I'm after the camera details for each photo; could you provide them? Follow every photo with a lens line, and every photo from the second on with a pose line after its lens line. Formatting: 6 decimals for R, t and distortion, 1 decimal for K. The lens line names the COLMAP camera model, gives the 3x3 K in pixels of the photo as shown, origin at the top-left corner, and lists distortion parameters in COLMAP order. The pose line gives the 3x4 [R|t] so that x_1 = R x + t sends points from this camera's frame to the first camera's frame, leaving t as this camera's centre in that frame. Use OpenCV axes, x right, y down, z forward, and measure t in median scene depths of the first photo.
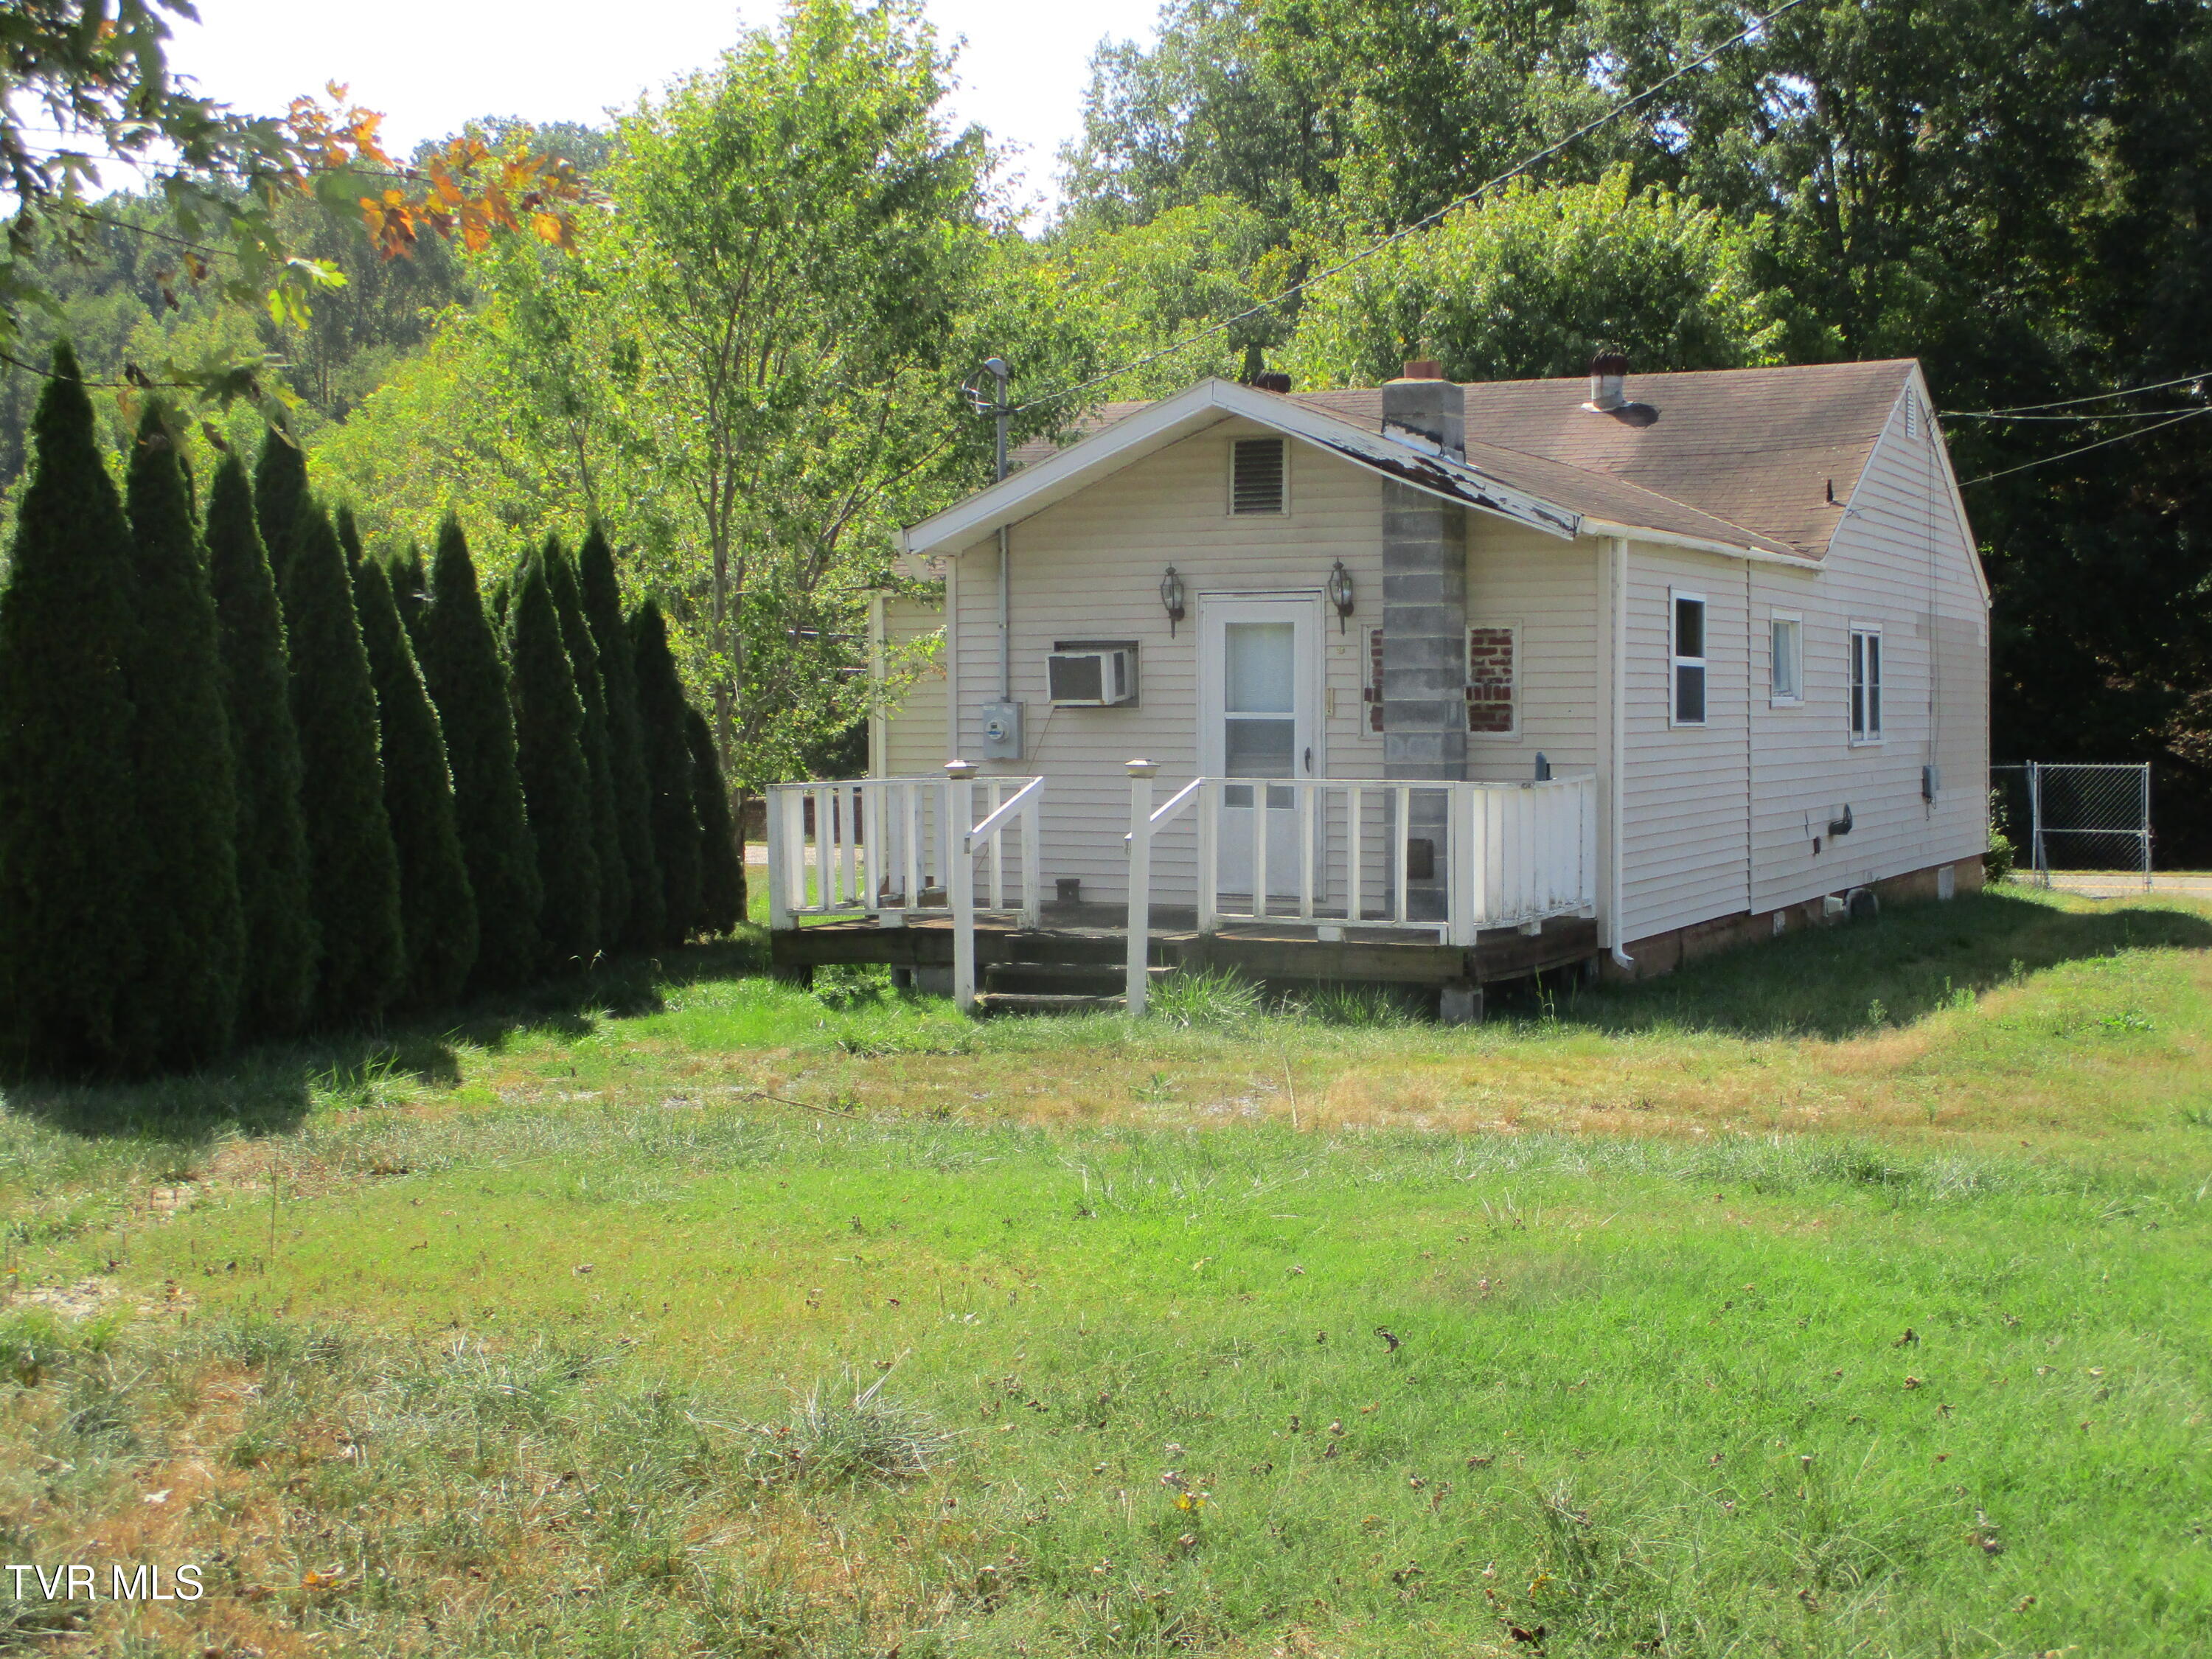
lens RADIAL K [[2950.8, 0, 1112.2], [0, 2950.8, 815.6], [0, 0, 1]] dist [-0.089430, 0.020996]
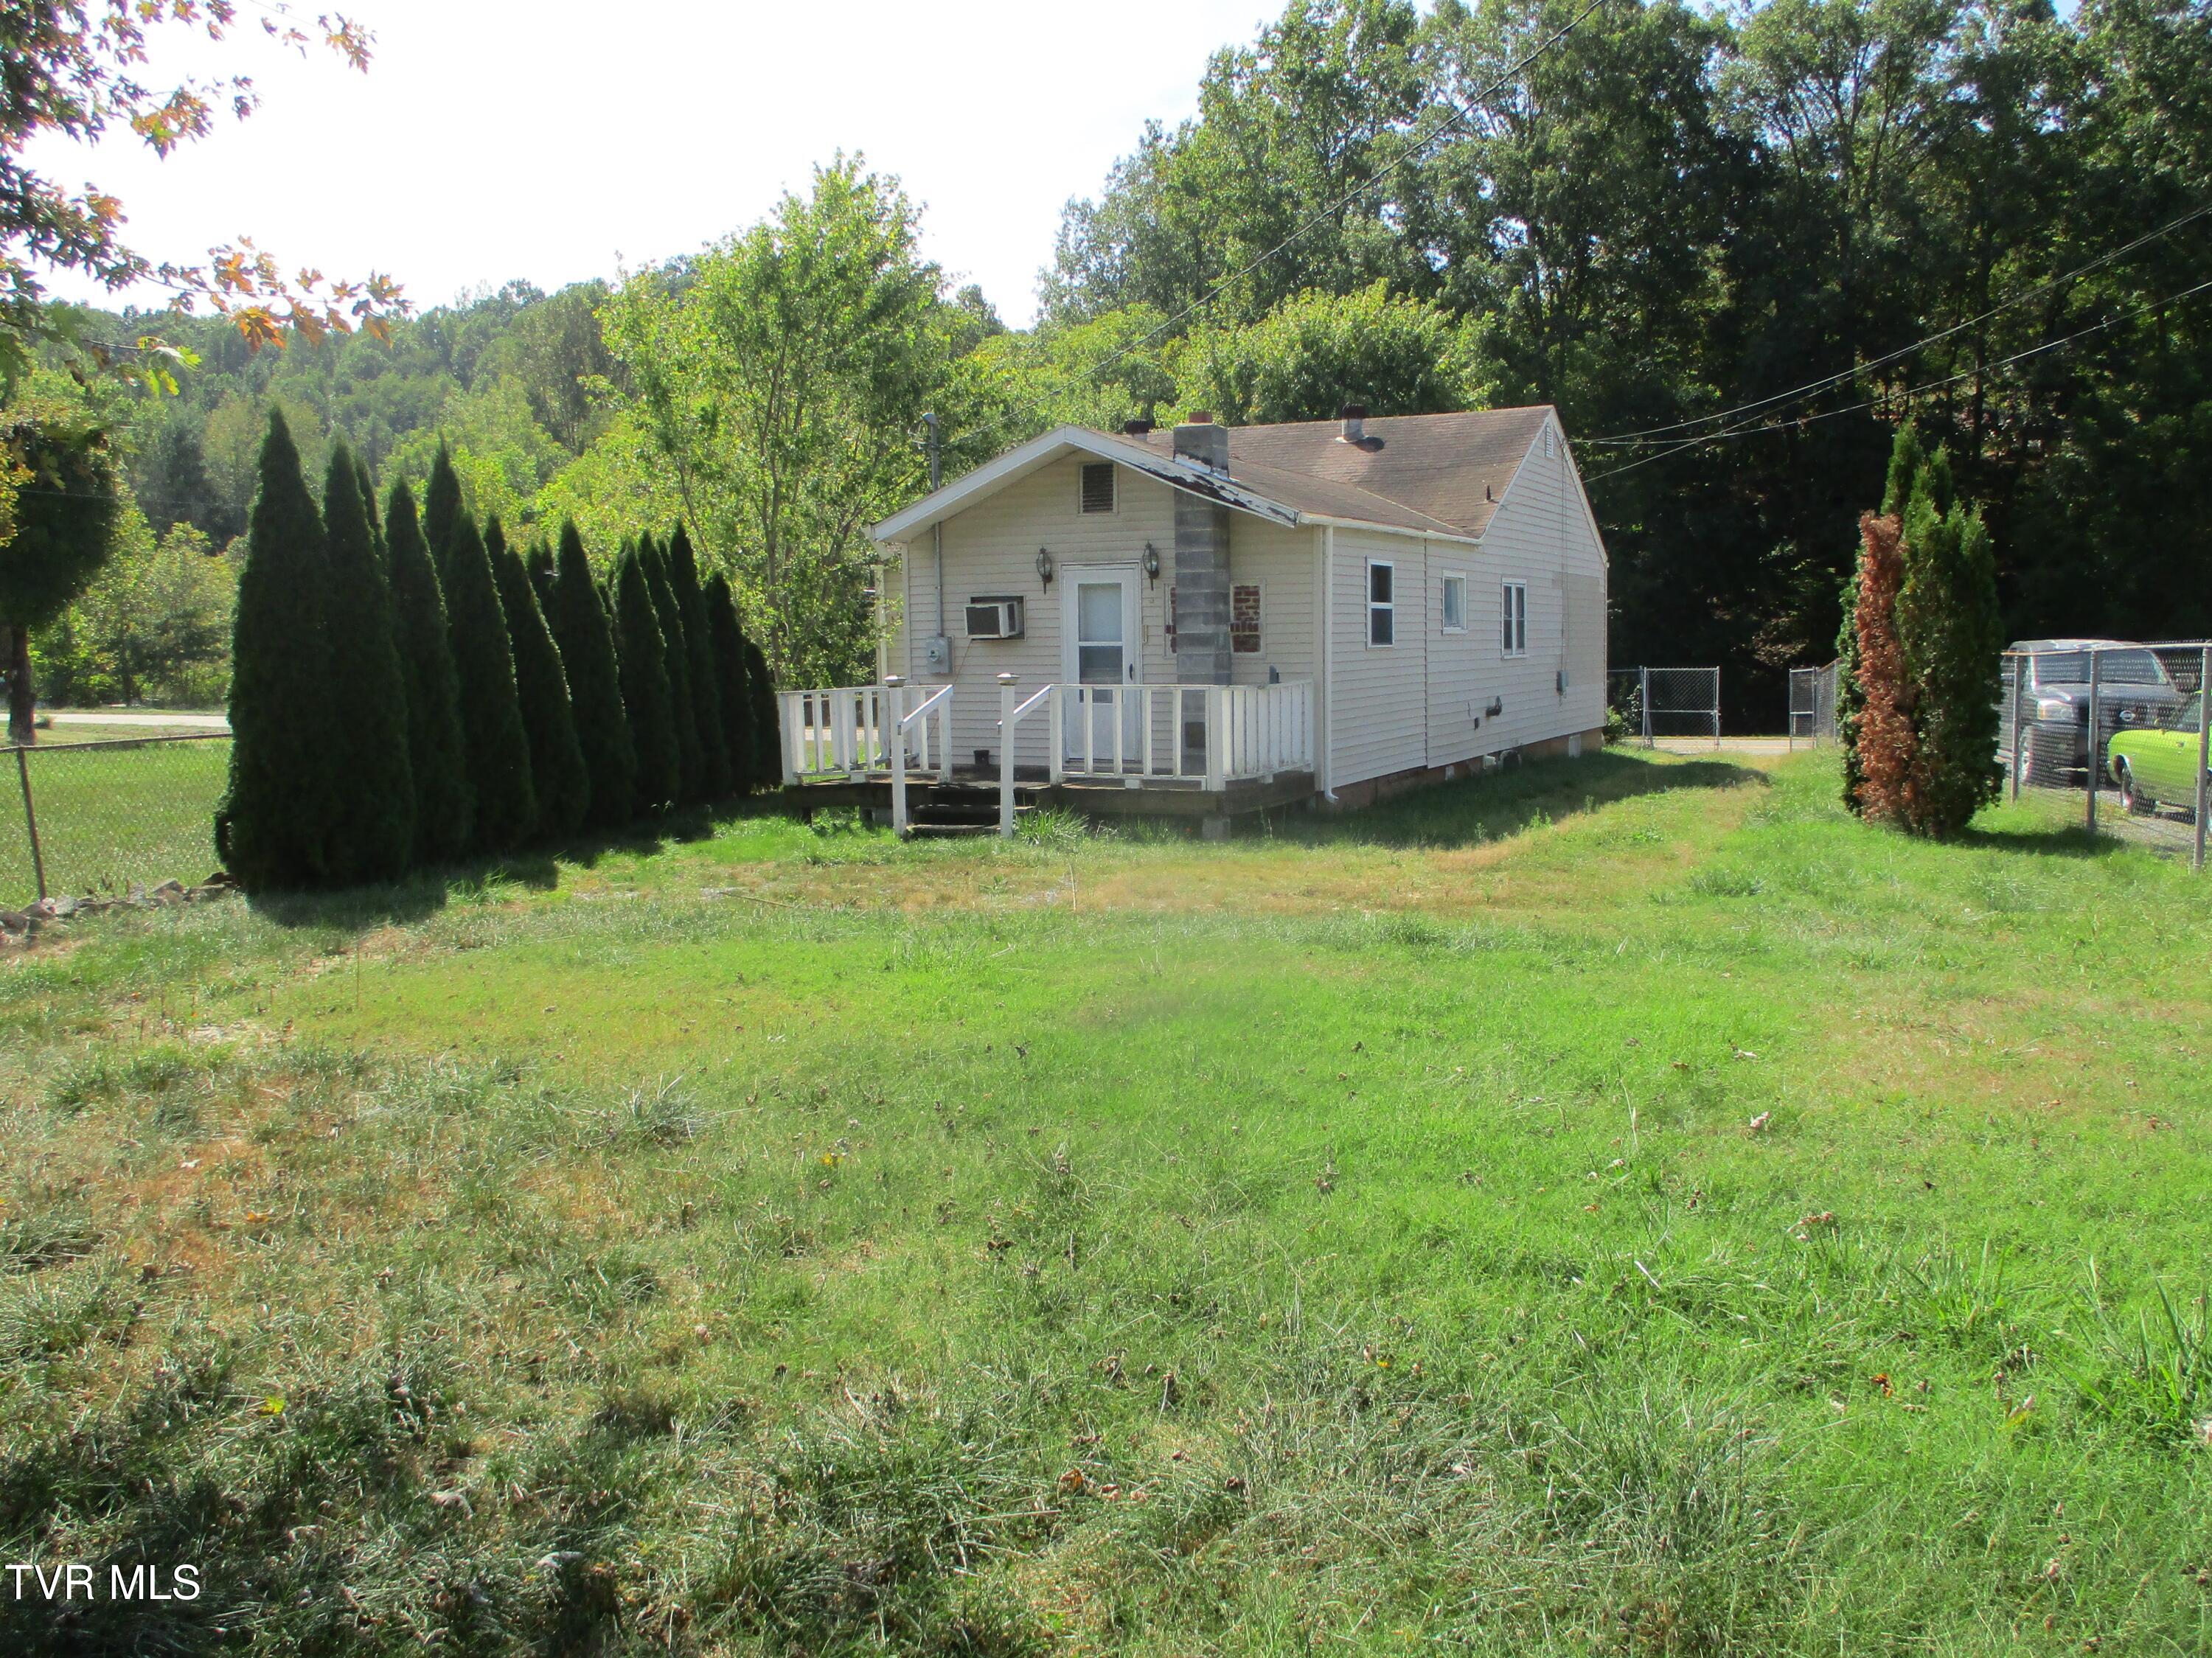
lens RADIAL K [[1881.7, 0, 1106.0], [0, 1881.7, 829.0], [0, 0, 1]] dist [-0.043102, 0.015191]
pose [[0.999929, -0.011411, 0.003341, 0.049111], [0.011169, 0.997816, 0.065106, -0.000950], [-0.004077, -0.065064, 0.997873, 0.005889]]
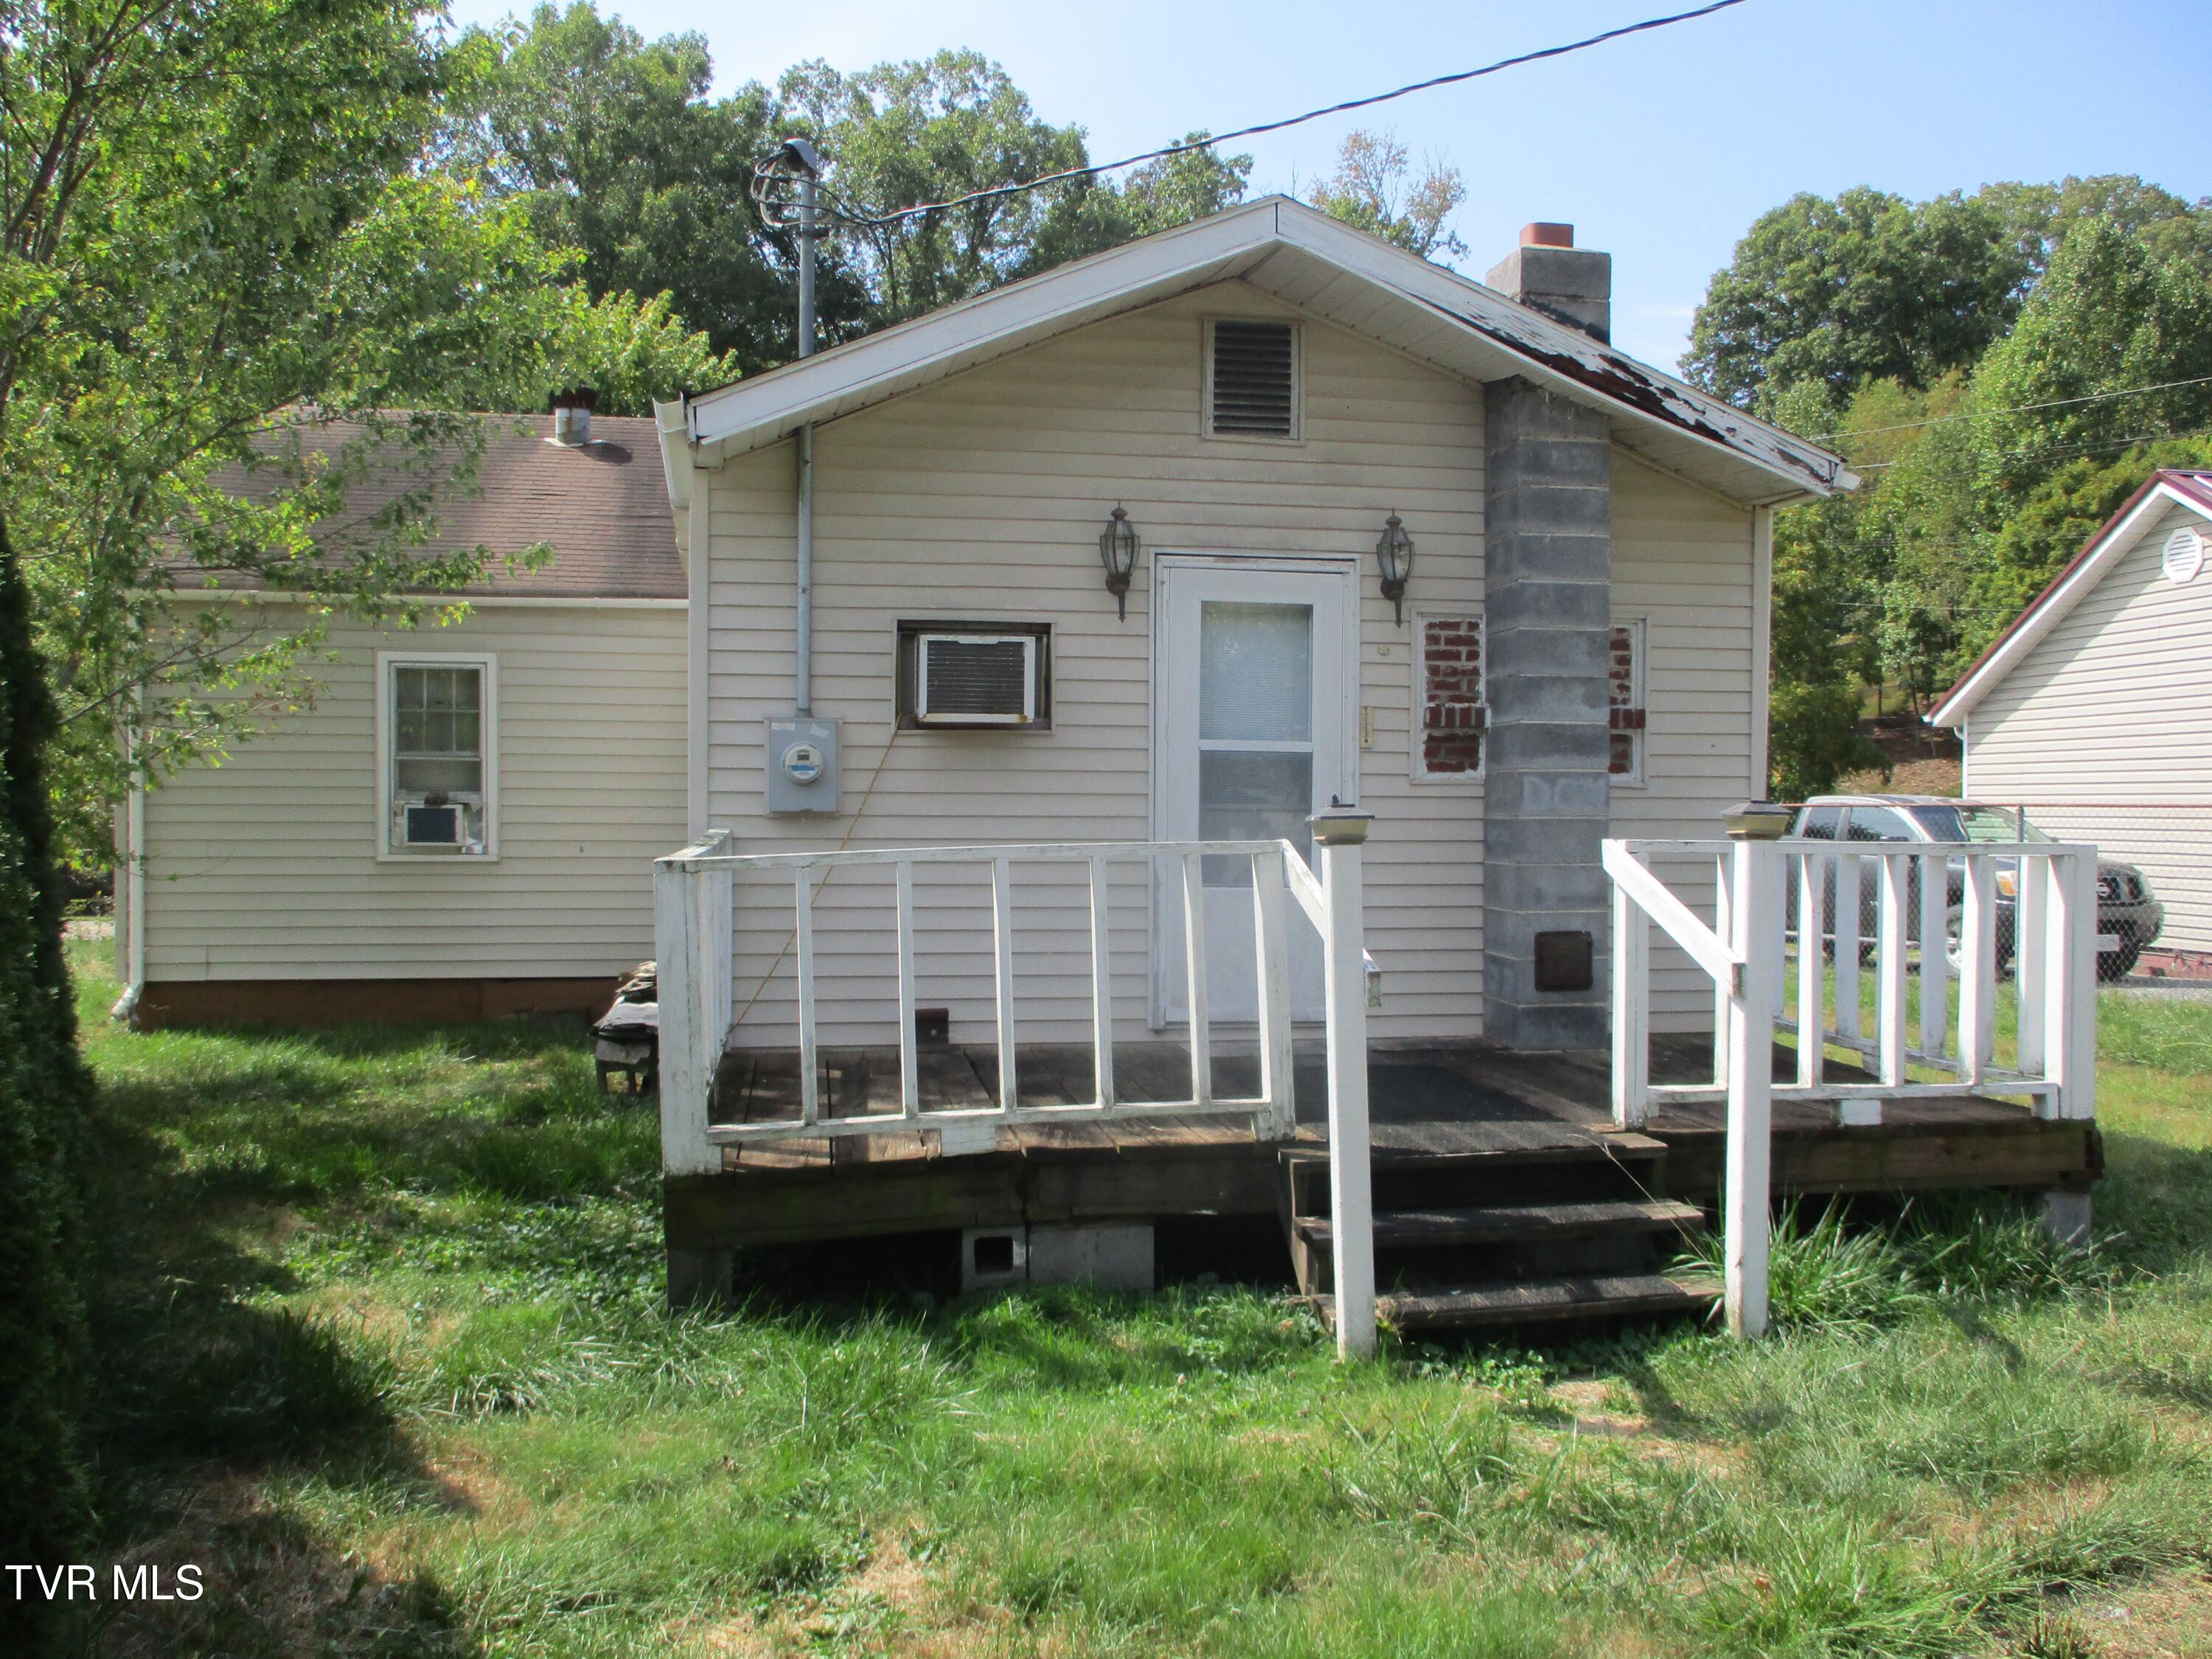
lens RADIAL K [[1881.8, 0, 1106.0], [0, 1881.8, 829.5], [0, 0, 1]] dist [-0.043102, 0.015191]
pose [[0.804869, -0.000496, 0.593452, -0.225857], [0.012997, 0.999775, -0.016791, -0.009024], [-0.593310, 0.021228, 0.804694, 0.695453]]
